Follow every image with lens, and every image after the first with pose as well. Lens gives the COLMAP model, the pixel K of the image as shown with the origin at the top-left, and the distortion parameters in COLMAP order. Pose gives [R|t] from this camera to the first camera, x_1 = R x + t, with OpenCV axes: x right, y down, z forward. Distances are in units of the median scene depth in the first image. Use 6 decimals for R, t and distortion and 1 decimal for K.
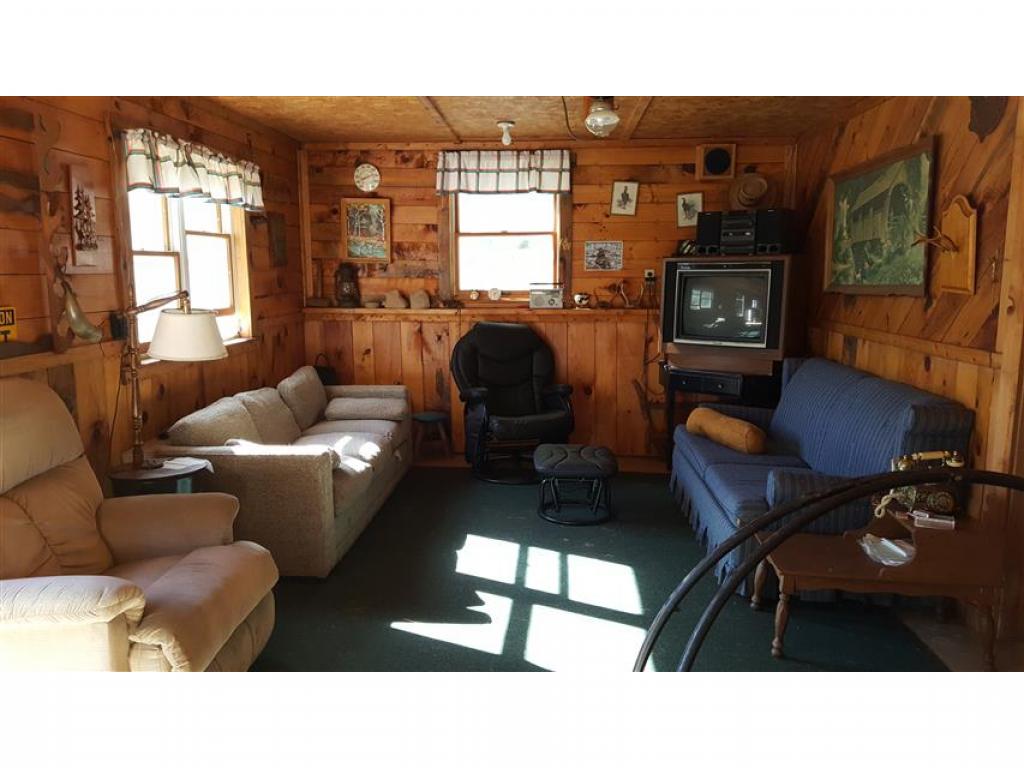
lens RADIAL K [[731.3, 0, 512.0], [0, 731.3, 384.0], [0, 0, 1]] dist [0.167083, -0.245264]
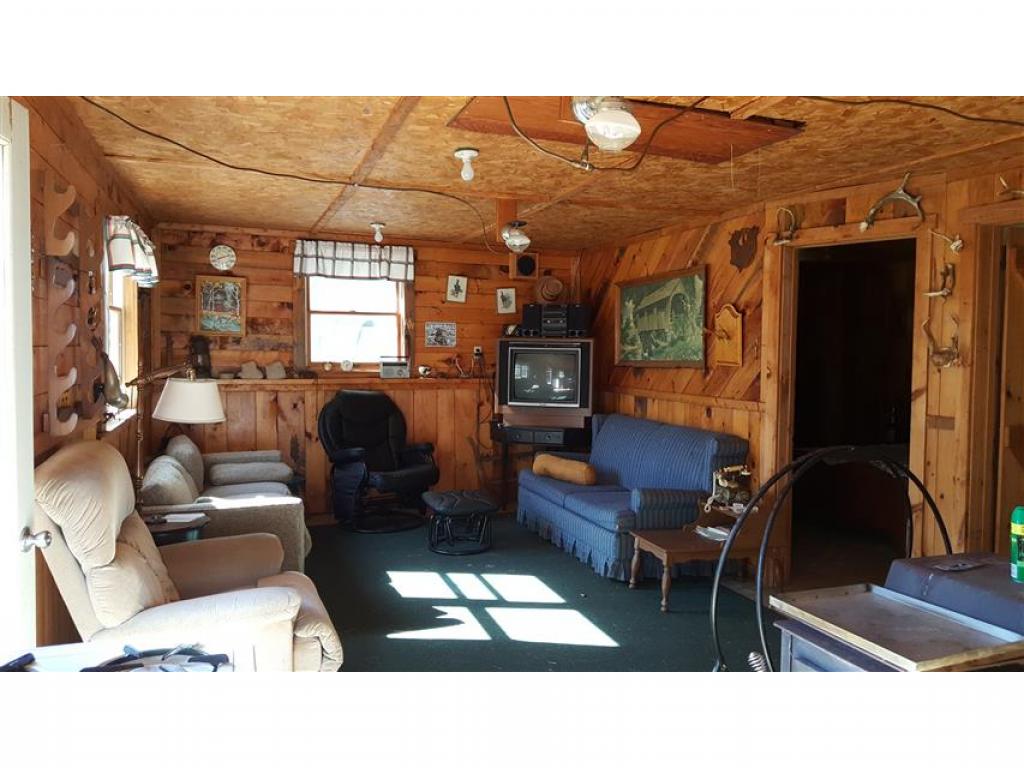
lens RADIAL K [[731.3, 0, 512.0], [0, 731.3, 384.0], [0, 0, 1]] dist [0.167083, -0.245264]
pose [[0.914398, -0.007900, 0.404738, -0.279427], [0.048664, 0.994704, -0.090528, 0.021452], [-0.401880, 0.102475, 0.909940, -0.134845]]
